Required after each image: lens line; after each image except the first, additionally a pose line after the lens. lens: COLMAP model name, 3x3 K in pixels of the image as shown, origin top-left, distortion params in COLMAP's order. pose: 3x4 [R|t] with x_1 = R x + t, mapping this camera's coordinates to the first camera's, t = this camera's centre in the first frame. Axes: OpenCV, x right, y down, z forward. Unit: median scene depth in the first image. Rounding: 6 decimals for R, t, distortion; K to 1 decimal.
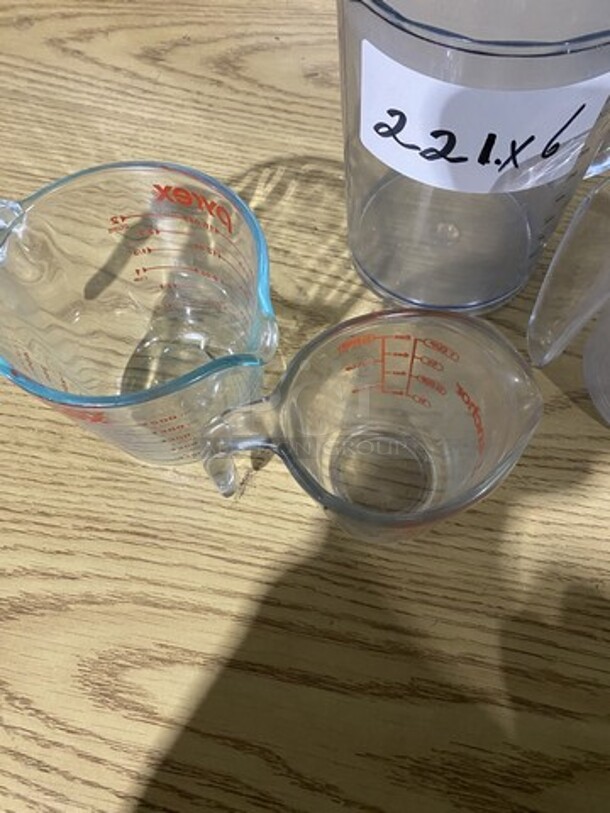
lens RADIAL K [[709.4, 0, 323.8], [0, 709.4, 428.5], [0, 0, 1]] dist [0.005788, 0.002460]
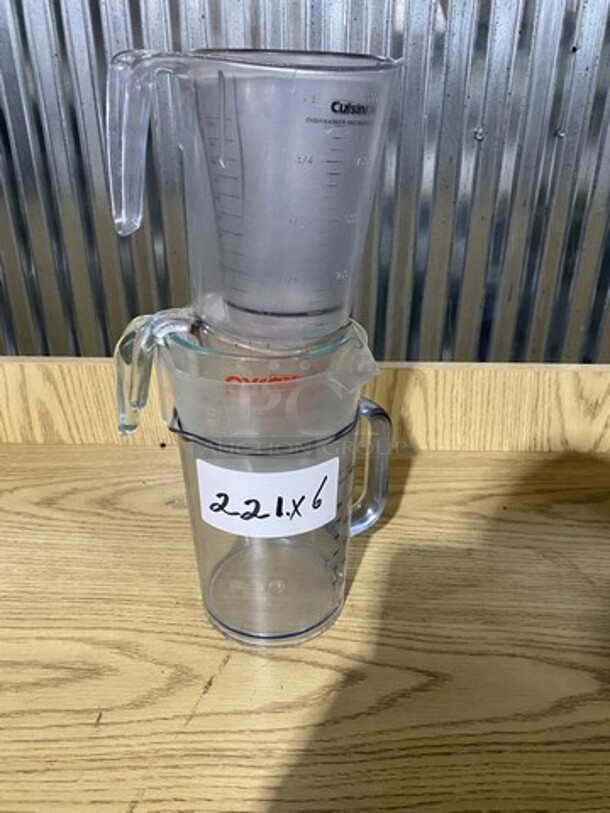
lens RADIAL K [[689.4, 0, 344.4], [0, 689.4, 409.7], [0, 0, 1]] dist [0.012615, -0.003233]
pose [[0.970897, -0.061158, 0.231559, 0.014684], [0.188436, 0.791820, -0.580959, 0.250527], [-0.147823, 0.607685, 0.780299, -0.259742]]
